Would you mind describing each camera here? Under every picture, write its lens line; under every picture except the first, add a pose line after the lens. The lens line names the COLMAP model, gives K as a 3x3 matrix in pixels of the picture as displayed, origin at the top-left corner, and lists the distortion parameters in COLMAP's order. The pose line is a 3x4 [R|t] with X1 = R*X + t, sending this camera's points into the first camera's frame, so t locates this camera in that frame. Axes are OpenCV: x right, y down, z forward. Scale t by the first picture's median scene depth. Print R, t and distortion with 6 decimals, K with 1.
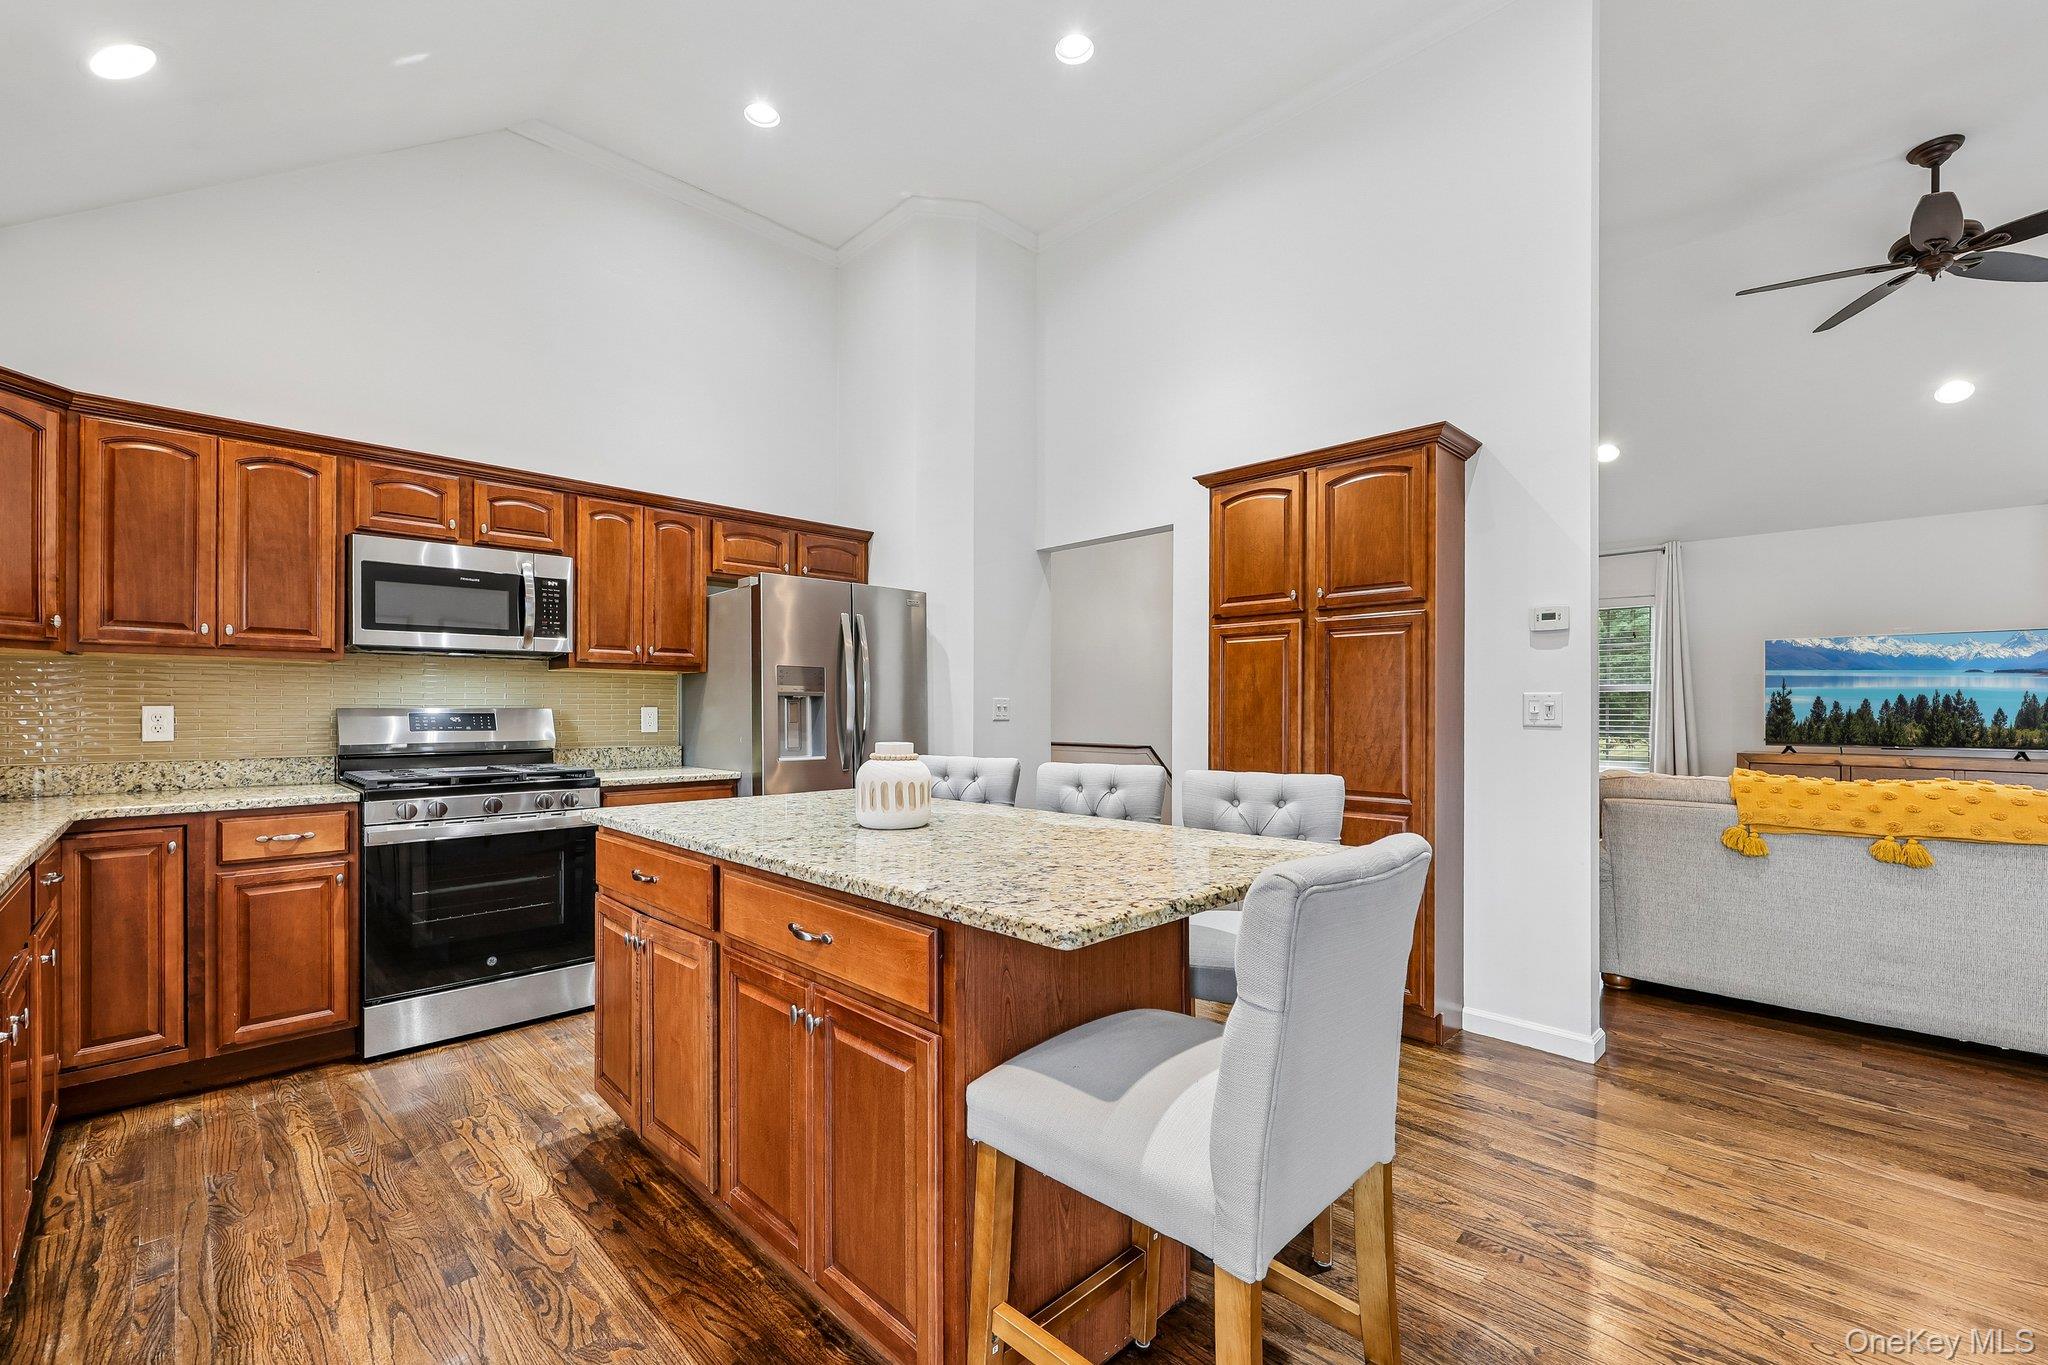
lens RADIAL K [[883.4, 0, 1024.9], [0, 883.4, 709.5], [0, 0, 1]] dist [0.001241, 0.000260]
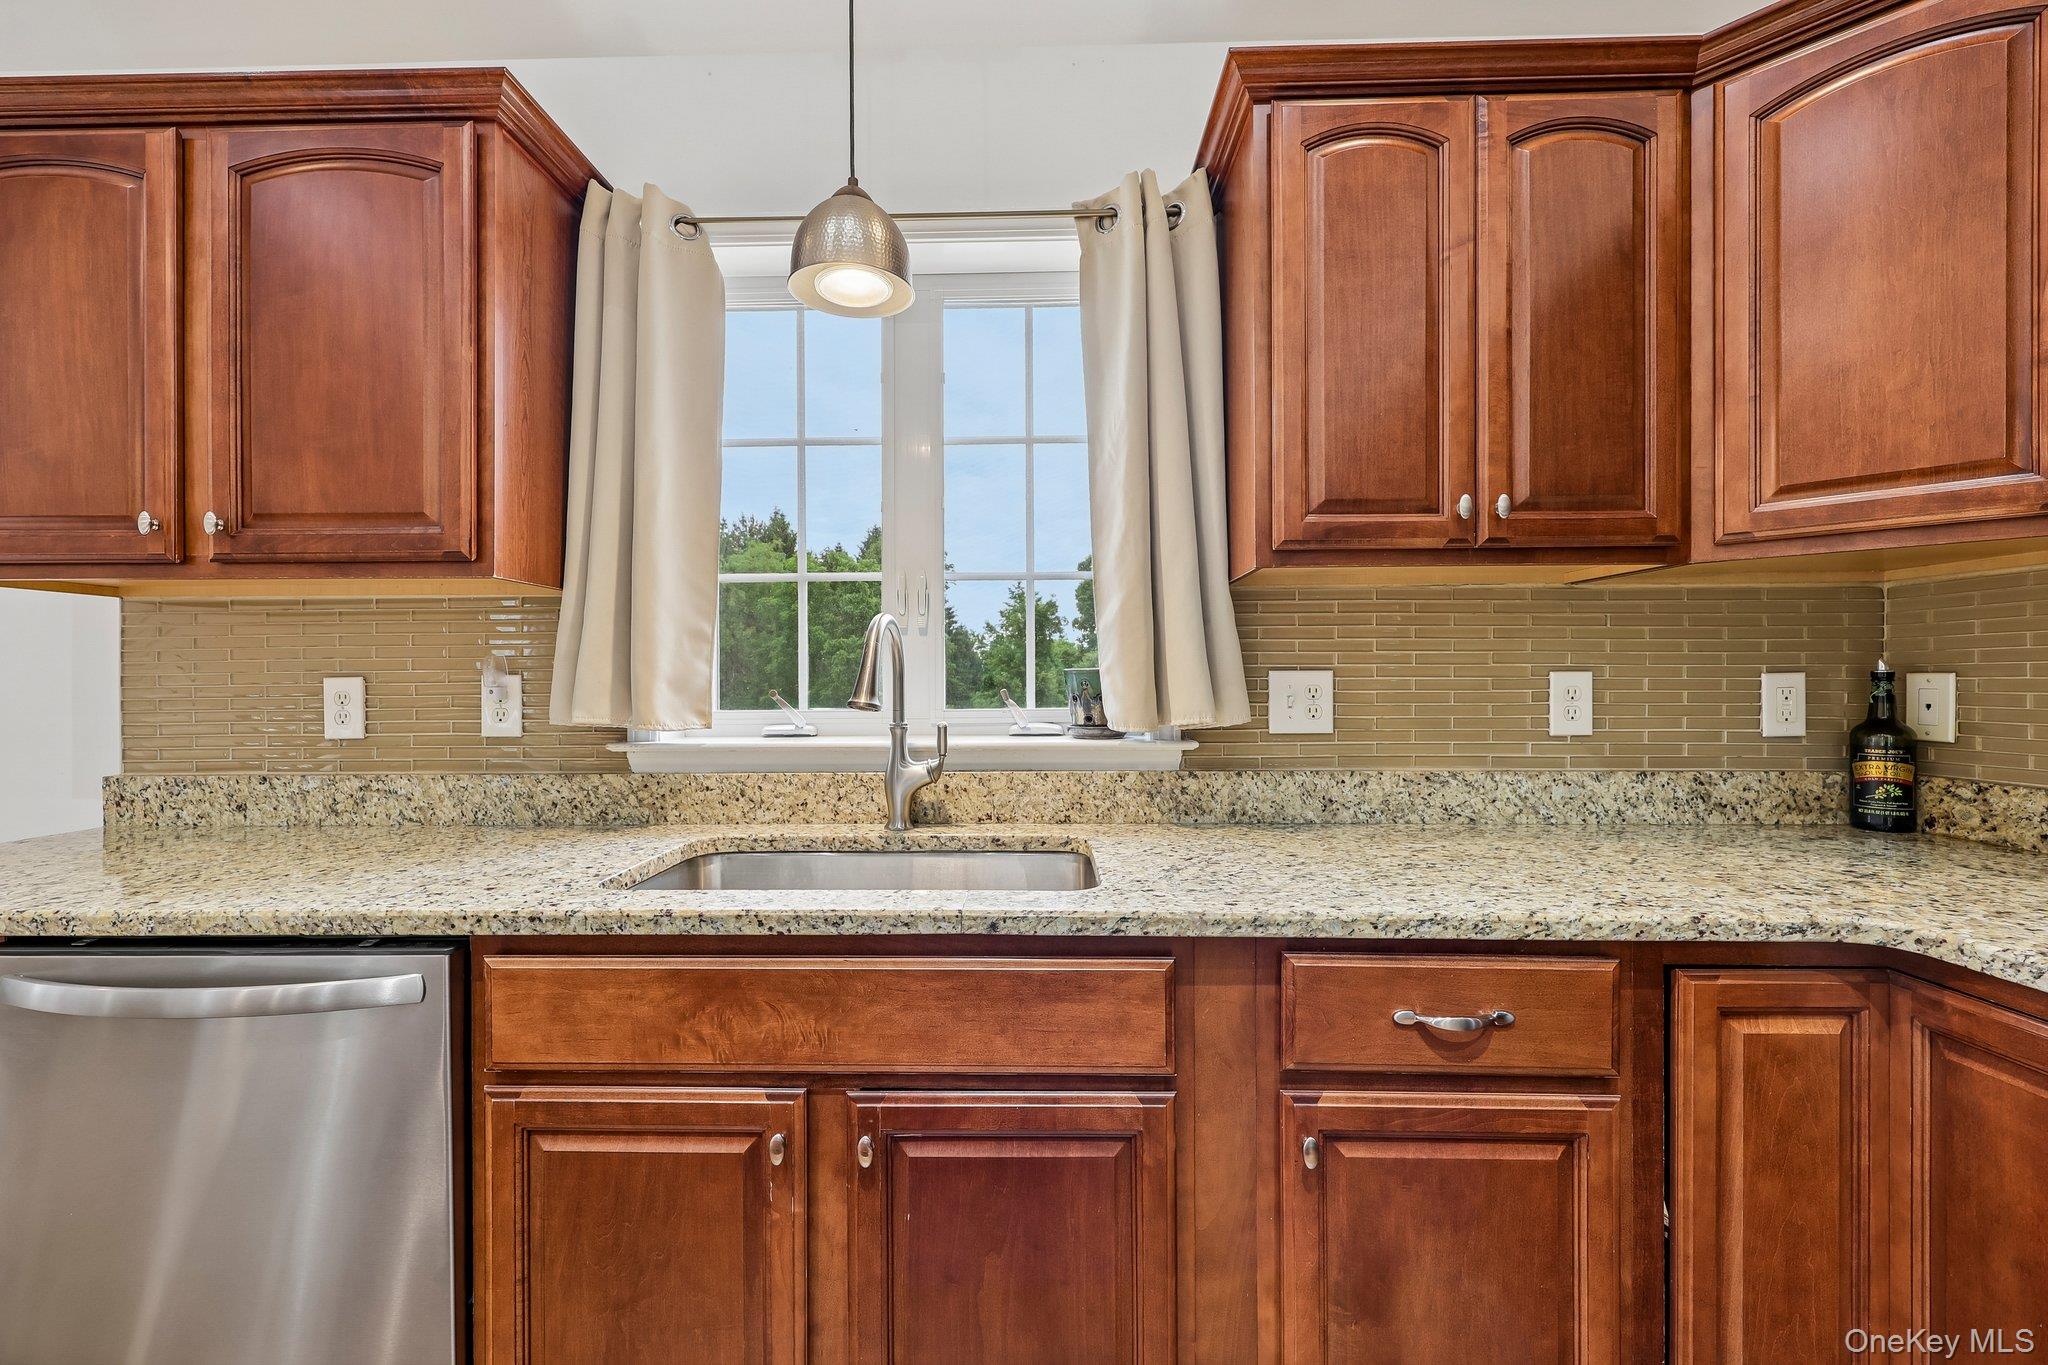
lens RADIAL K [[815.4, 0, 1024.0], [0, 815.4, 682.5], [0, 0, 1]] dist [0.001087, 0.000007]
pose [[-0.716985, 0.007098, -0.697052, -0.378670], [0.000686, 0.999955, 0.009477, -0.000787], [0.697088, 0.006316, -0.716958, 0.726029]]
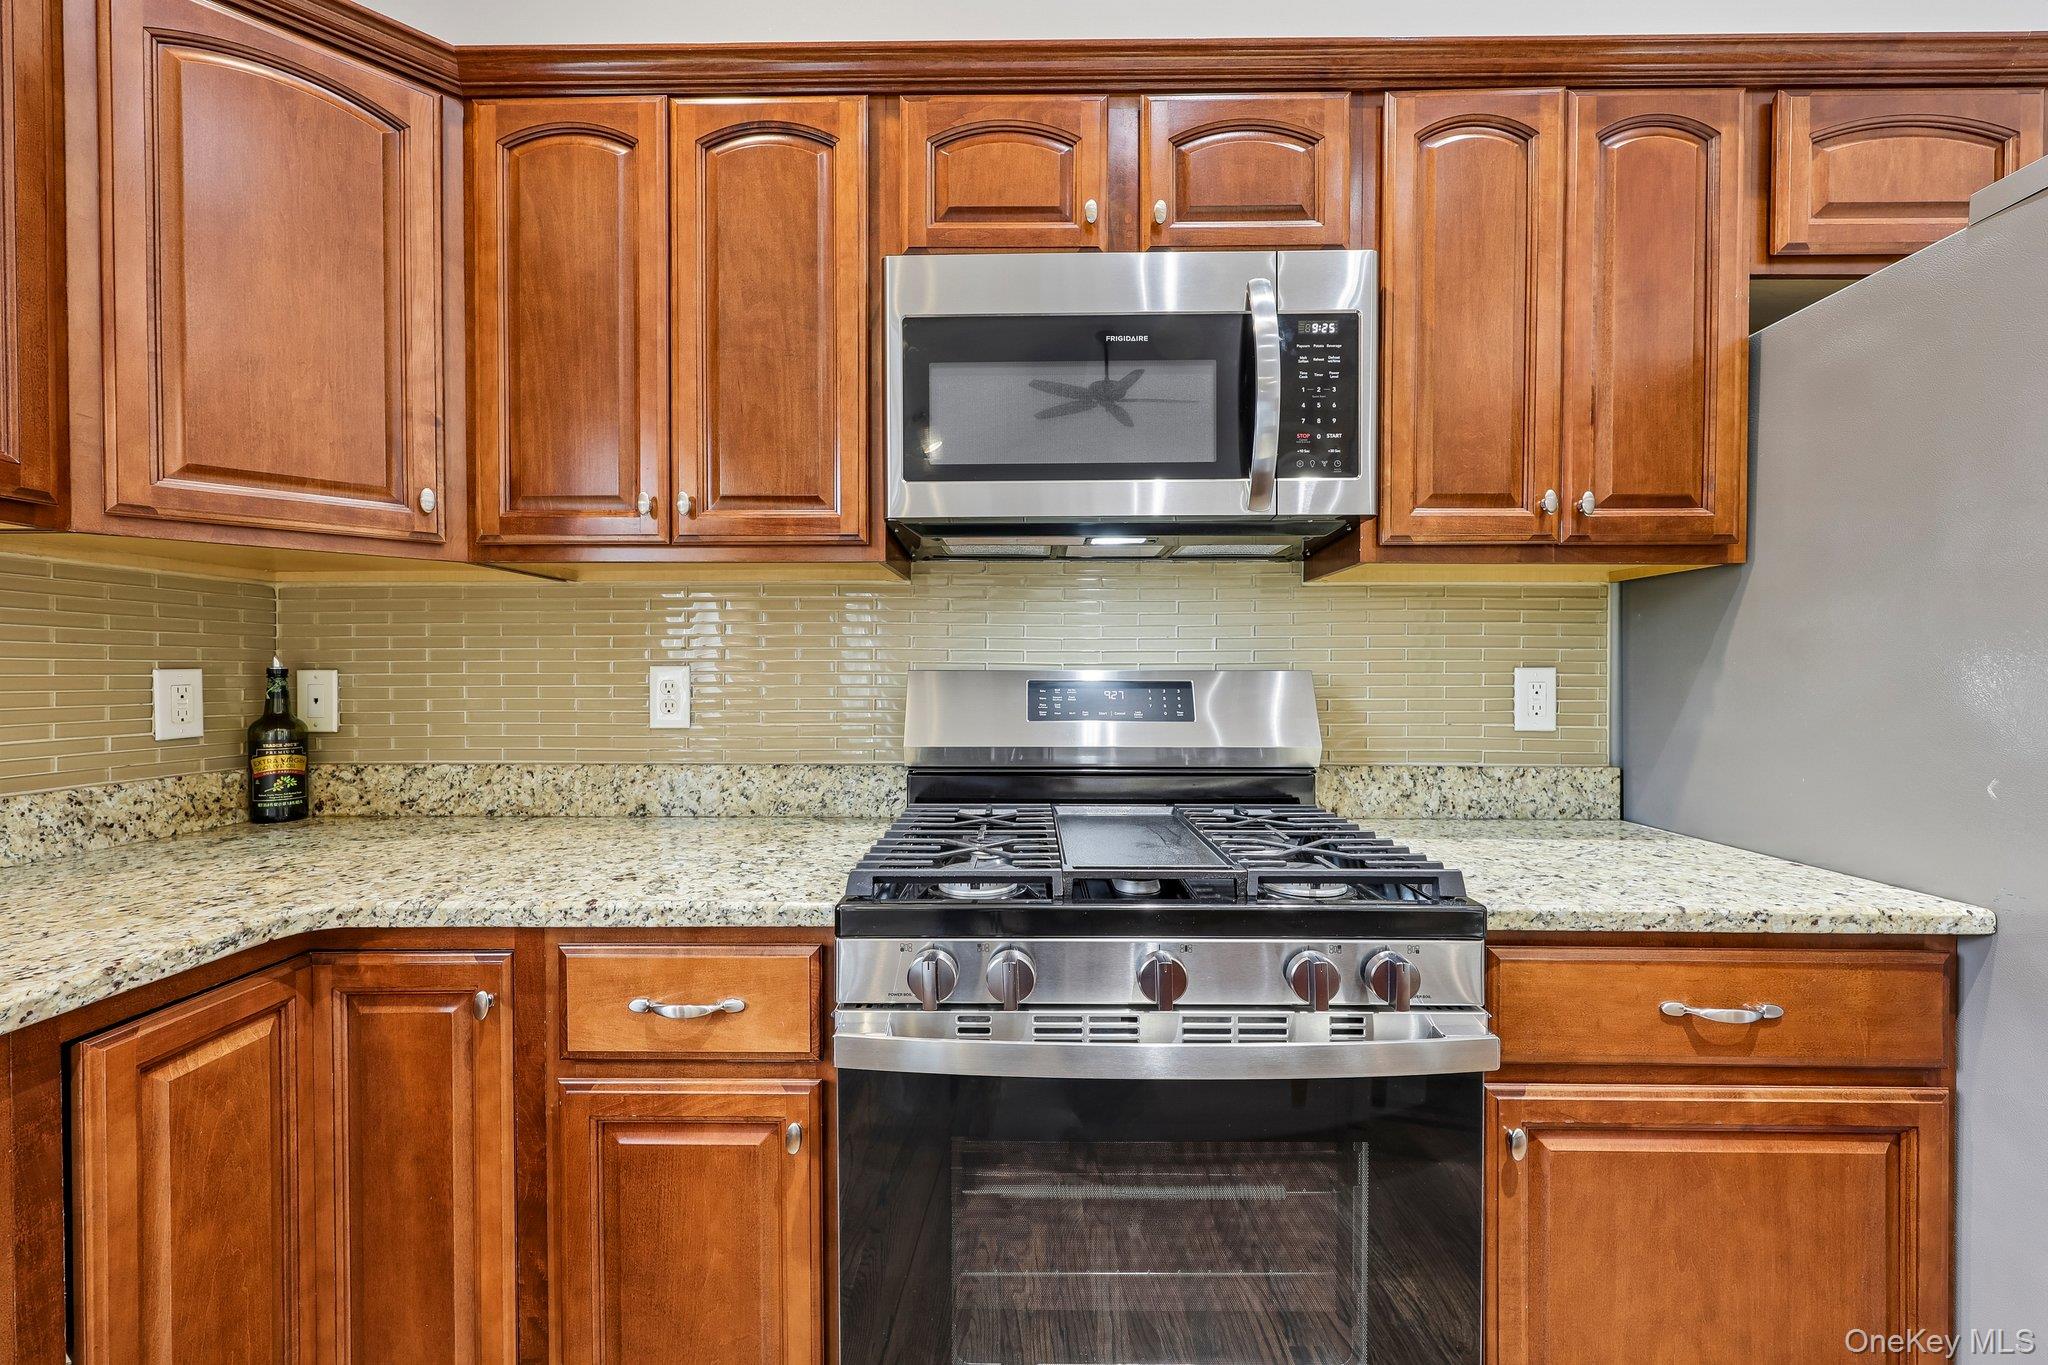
lens RADIAL K [[823.1, 0, 1009.7], [0, 823.1, 682.0], [0, 0, 1]] dist [0.000457, 0.000045]
pose [[0.695651, 0.007221, -0.718343, -0.400684], [-0.001093, 0.999959, 0.008993, 0.000777], [0.718379, -0.005471, 0.695631, 0.706990]]
